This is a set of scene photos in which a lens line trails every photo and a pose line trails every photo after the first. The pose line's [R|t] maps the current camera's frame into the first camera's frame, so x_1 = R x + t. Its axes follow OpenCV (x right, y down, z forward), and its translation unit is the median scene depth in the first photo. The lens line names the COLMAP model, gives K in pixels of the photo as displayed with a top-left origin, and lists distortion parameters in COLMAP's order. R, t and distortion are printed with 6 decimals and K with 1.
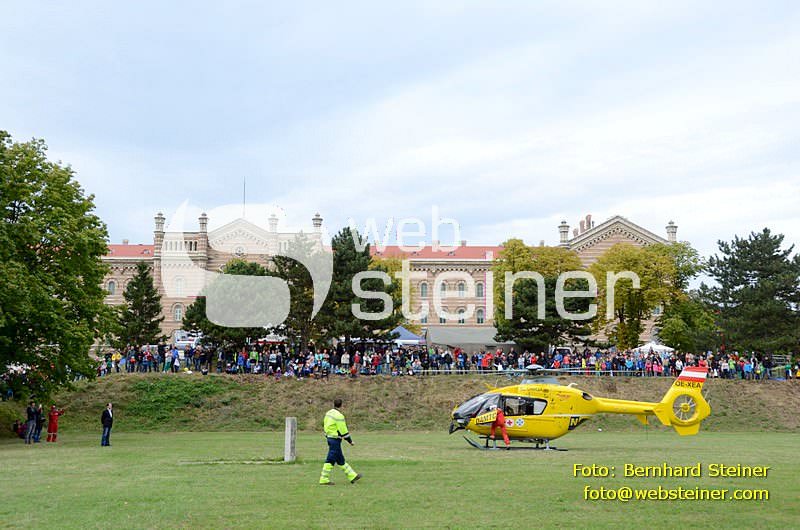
lens RADIAL K [[959.5, 0, 418.4], [0, 959.5, 250.9], [0, 0, 1]] dist [0.038190, 0.000000]
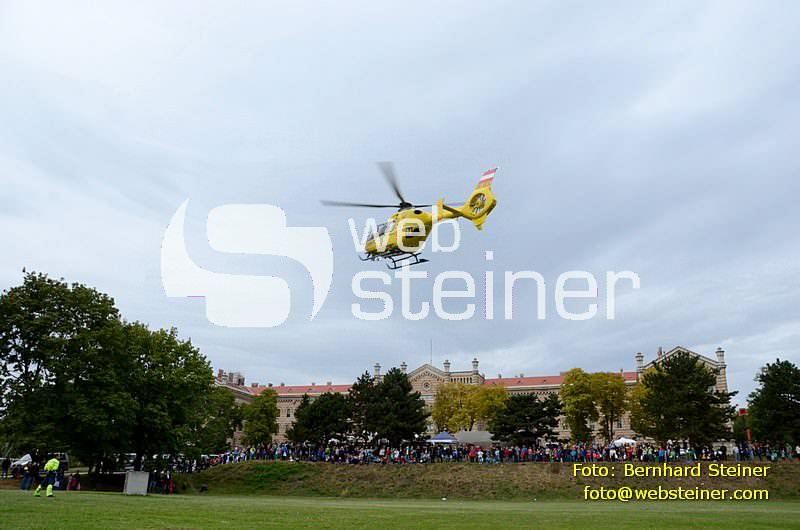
lens RADIAL K [[652.2, 0, 400.1], [0, 652.2, 260.5], [0, 0, 1]] dist [-0.114192, 0.020791]
pose [[0.939378, -0.102557, -0.327187, 0.337861], [0.040502, 0.980730, -0.191124, 0.008297], [0.340483, 0.166286, 0.925430, -0.018166]]
